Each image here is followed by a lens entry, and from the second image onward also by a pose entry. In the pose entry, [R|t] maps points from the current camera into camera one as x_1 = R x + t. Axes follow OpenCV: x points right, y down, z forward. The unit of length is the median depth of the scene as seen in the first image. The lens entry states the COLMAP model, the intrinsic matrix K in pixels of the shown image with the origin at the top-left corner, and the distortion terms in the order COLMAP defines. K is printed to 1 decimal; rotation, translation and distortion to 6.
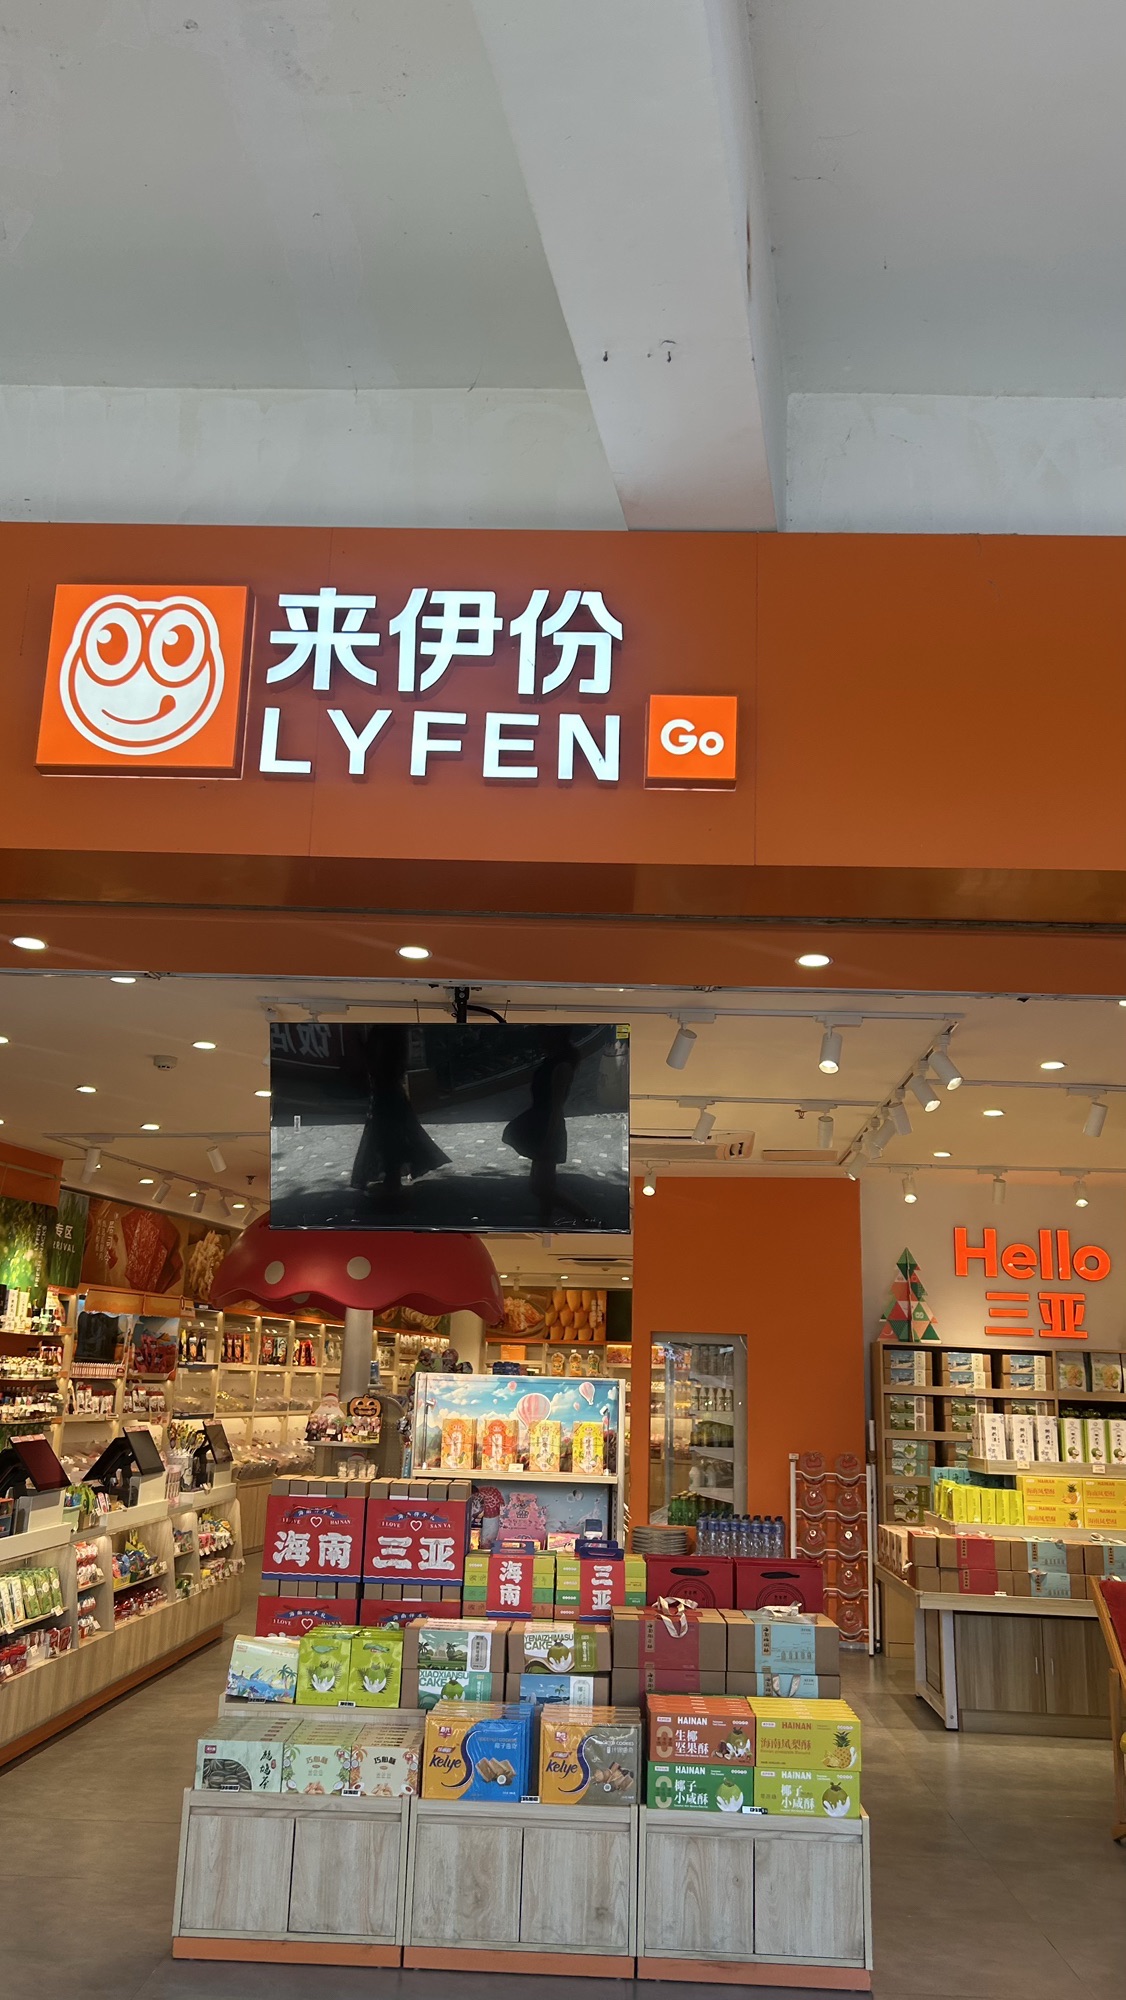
lens RADIAL K [[1521.2, 0, 565.5], [0, 1521.2, 988.3], [0, 0, 1]] dist [0.064643, -0.073368]
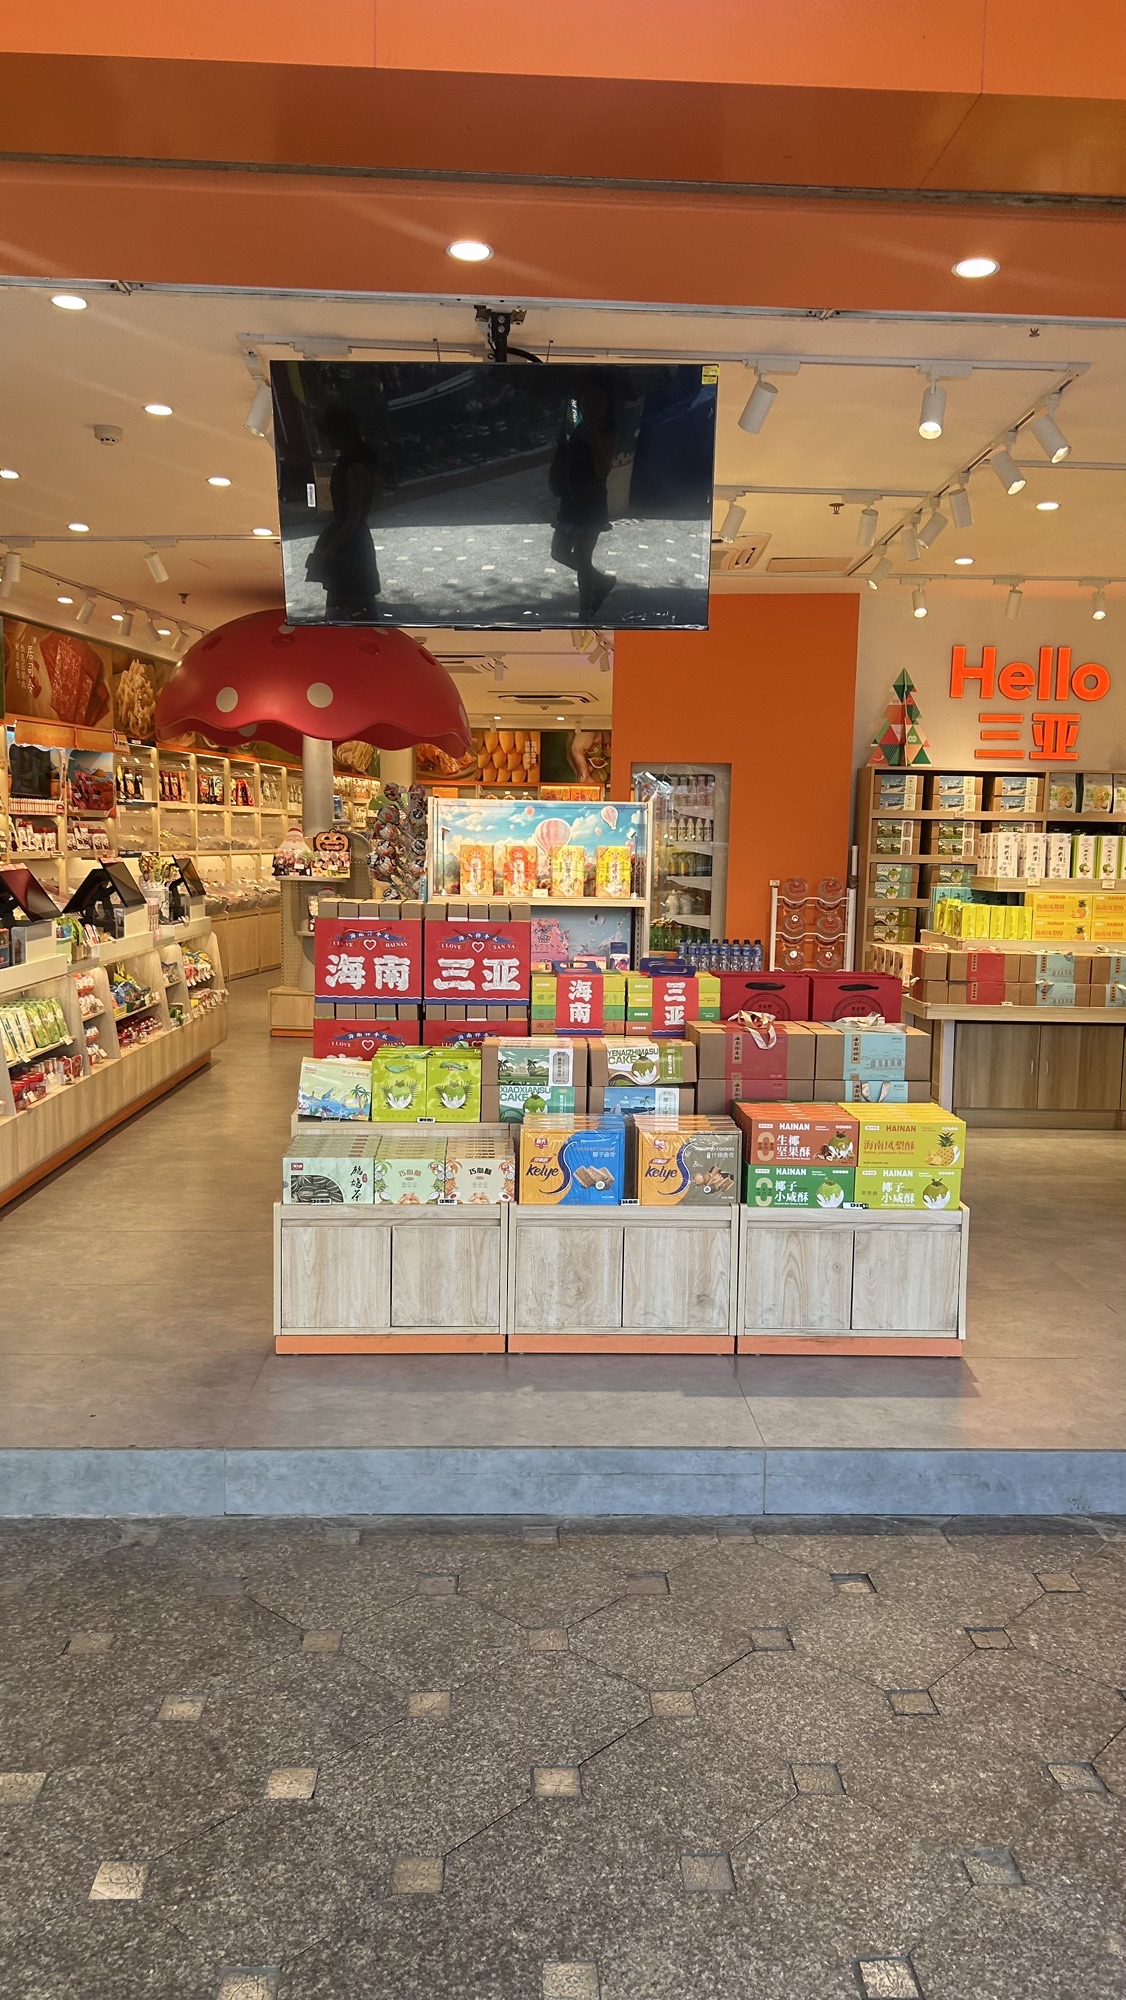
lens RADIAL K [[1521.2, 0, 558.8], [0, 1521.2, 1007.6], [0, 0, 1]] dist [0.064643, -0.073368]
pose [[0.997243, -0.021791, 0.070927, -0.083319], [-0.005143, 0.933305, 0.359048, 0.037932], [-0.074021, -0.358423, 0.930620, 0.087973]]
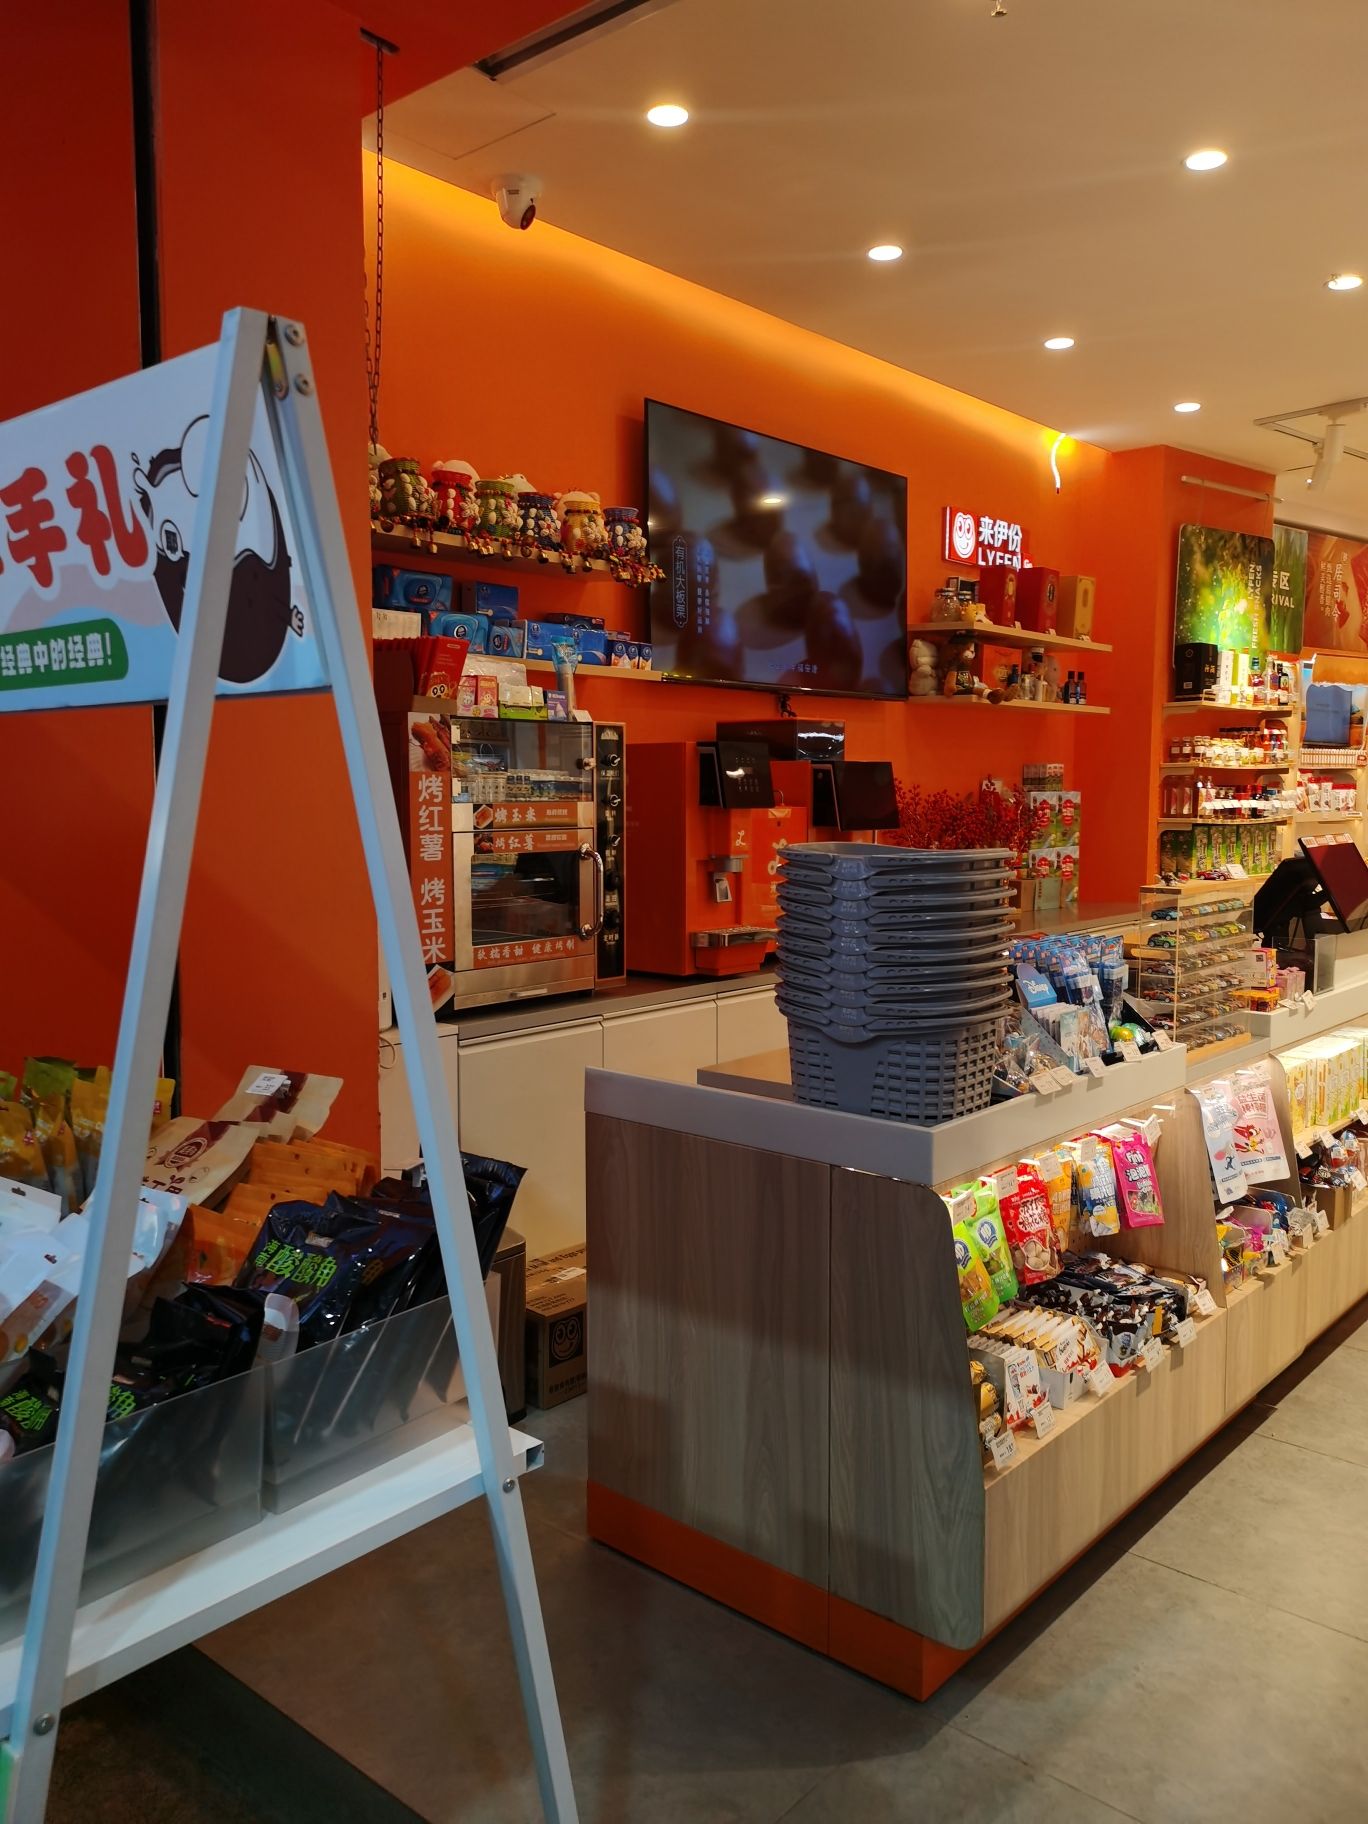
lens RADIAL K [[1422.7, 0, 685.3], [0, 1422.7, 914.4], [0, 0, 1]] dist [-0.003616, -0.000551]
pose [[0.782331, 0.026158, -0.622314, -0.167277], [0.180819, 0.946553, 0.267100, 0.108041], [0.596039, -0.321487, 0.735788, 0.370464]]
